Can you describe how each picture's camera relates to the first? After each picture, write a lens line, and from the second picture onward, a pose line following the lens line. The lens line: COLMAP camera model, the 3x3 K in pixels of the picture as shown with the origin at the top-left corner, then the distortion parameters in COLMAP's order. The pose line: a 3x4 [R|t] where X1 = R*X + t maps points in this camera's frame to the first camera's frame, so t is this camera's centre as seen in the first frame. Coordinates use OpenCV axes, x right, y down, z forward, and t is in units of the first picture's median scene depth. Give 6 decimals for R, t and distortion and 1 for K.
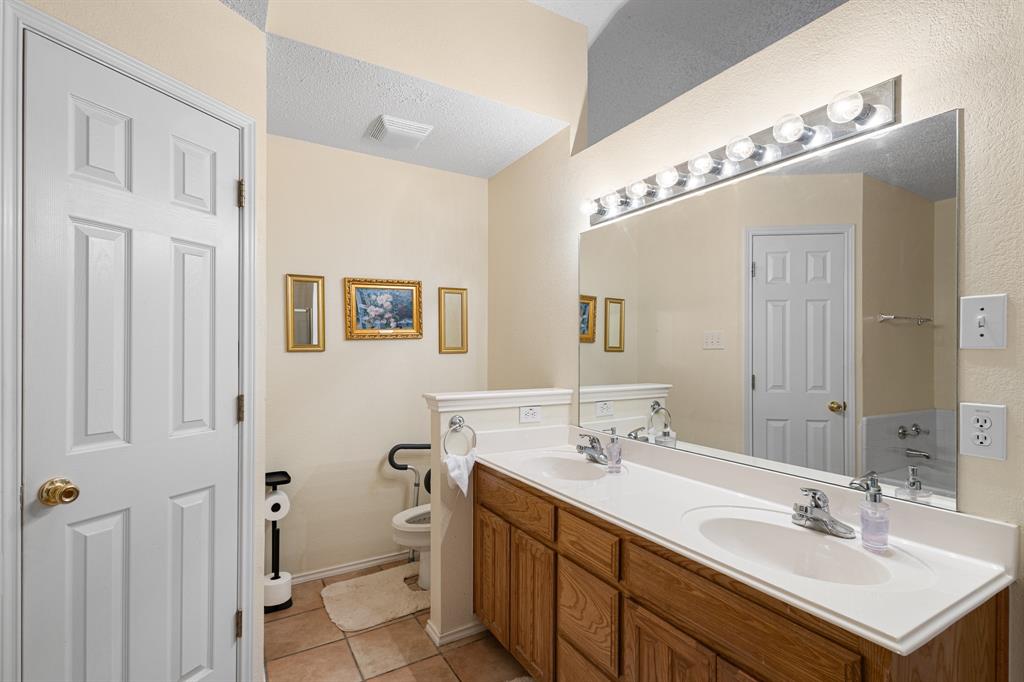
lens RADIAL K [[472.5, 0, 509.6], [0, 472.5, 340.1], [0, 0, 1]] dist [0.004547, 0.000073]
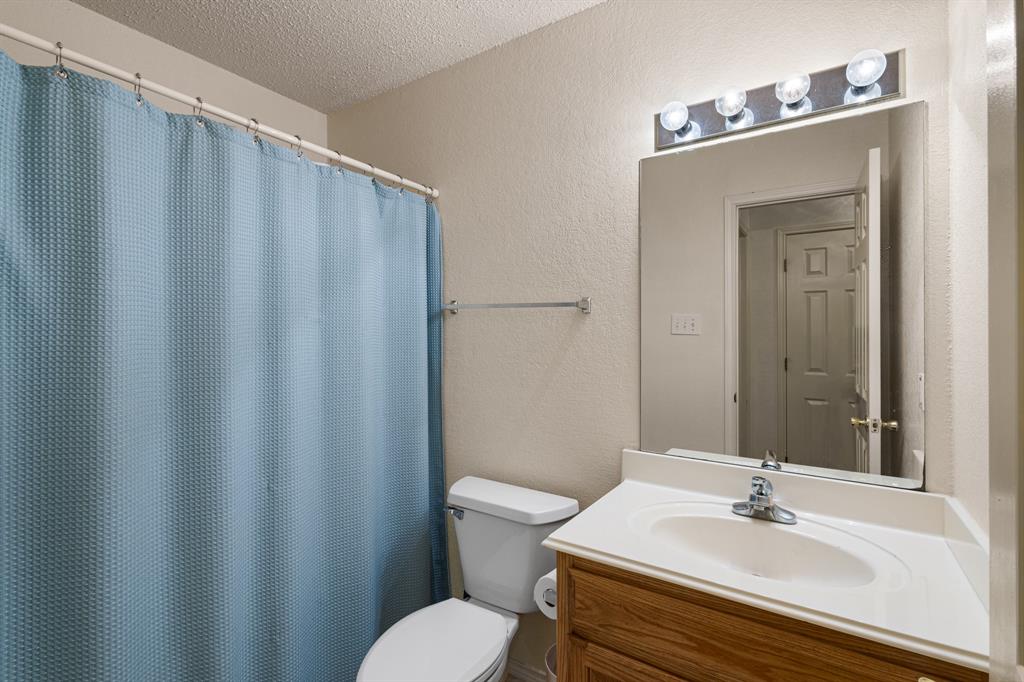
lens RADIAL K [[459.7, 0, 512.6], [0, 459.7, 336.1], [0, 0, 1]] dist [0.001010, -0.000016]
pose [[0.894657, -0.001882, 0.446749, -0.154721], [-0.008610, 0.999733, 0.021454, 0.004203], [-0.446670, -0.023040, 0.894402, 0.259227]]
